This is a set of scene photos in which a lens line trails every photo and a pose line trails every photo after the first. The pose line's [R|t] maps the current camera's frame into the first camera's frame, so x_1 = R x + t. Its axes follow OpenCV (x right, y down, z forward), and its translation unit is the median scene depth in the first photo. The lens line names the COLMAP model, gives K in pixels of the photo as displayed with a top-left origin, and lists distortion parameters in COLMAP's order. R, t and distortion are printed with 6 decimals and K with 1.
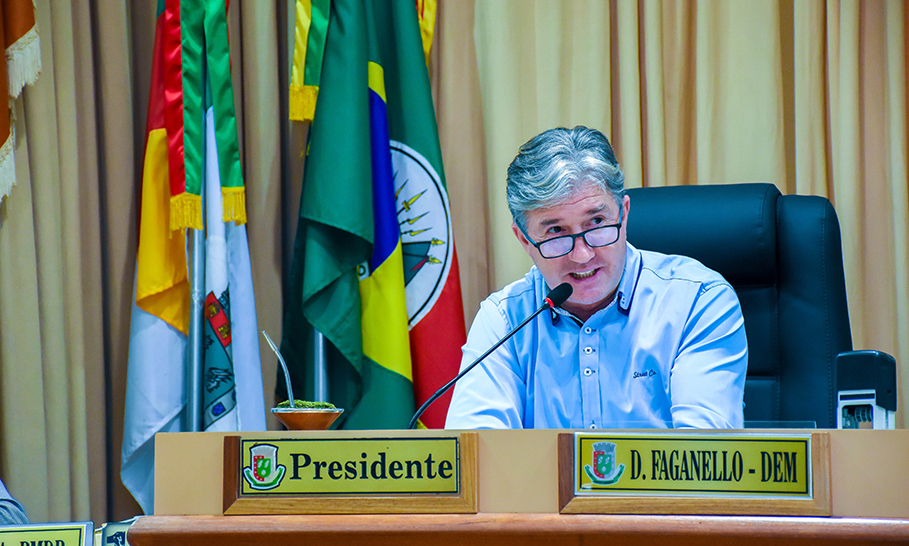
lens RADIAL K [[3507.2, 0, 454.5], [0, 3507.2, 273.0], [0, 0, 1]] dist [1.519311, 0.894172]
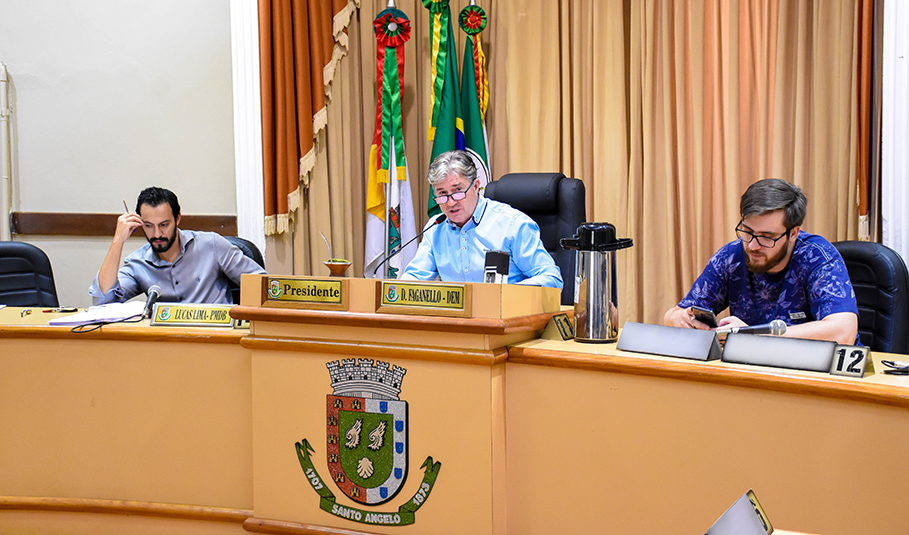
lens RADIAL K [[1272.3, 0, 454.5], [0, 1272.3, 267.5], [0, 0, 1]] dist [0.077216, 0.062429]
pose [[0.967494, 0.029897, -0.251120, 0.304954], [-0.010483, 0.996875, 0.078294, -0.034580], [0.252677, -0.073116, 0.964784, 0.145083]]
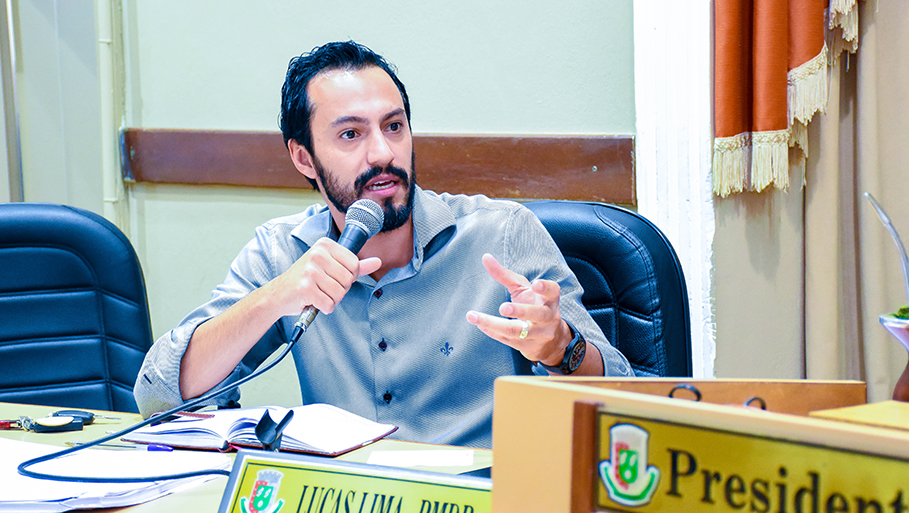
lens RADIAL K [[1978.1, 0, 454.5], [0, 1978.1, 256.5], [0, 0, 1]] dist [0.487855, 0.148116]
pose [[0.833042, 0.054386, -0.550529, 0.094210], [-0.002571, 0.995526, 0.094456, -0.007025], [0.553203, -0.077271, 0.829455, 0.733108]]
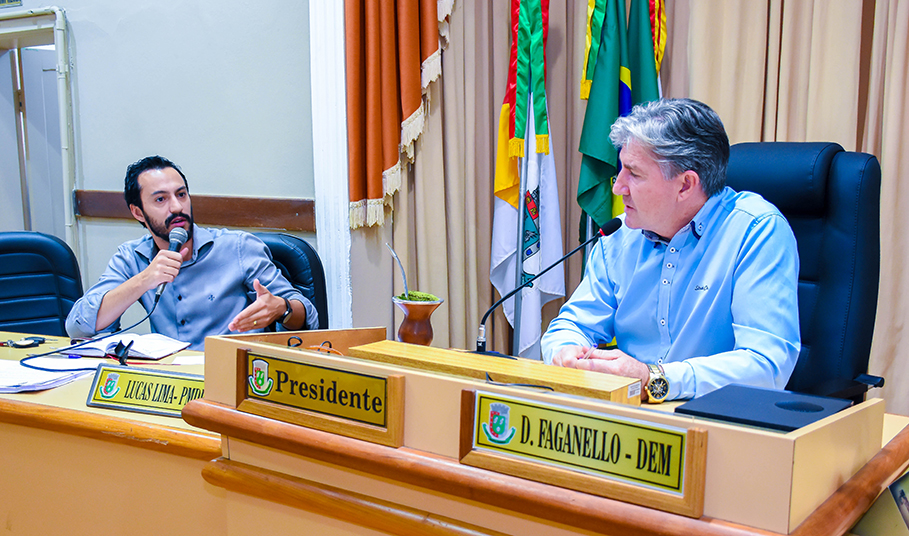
lens RADIAL K [[945.2, 0, 459.5], [0, 945.2, 285.5], [0, 0, 1]] dist [-0.102025, 0.238533]
pose [[0.923850, 0.073639, -0.375604, 0.130077], [-0.018818, 0.988870, 0.147587, -0.025928], [0.382292, -0.129280, 0.914953, 0.737999]]
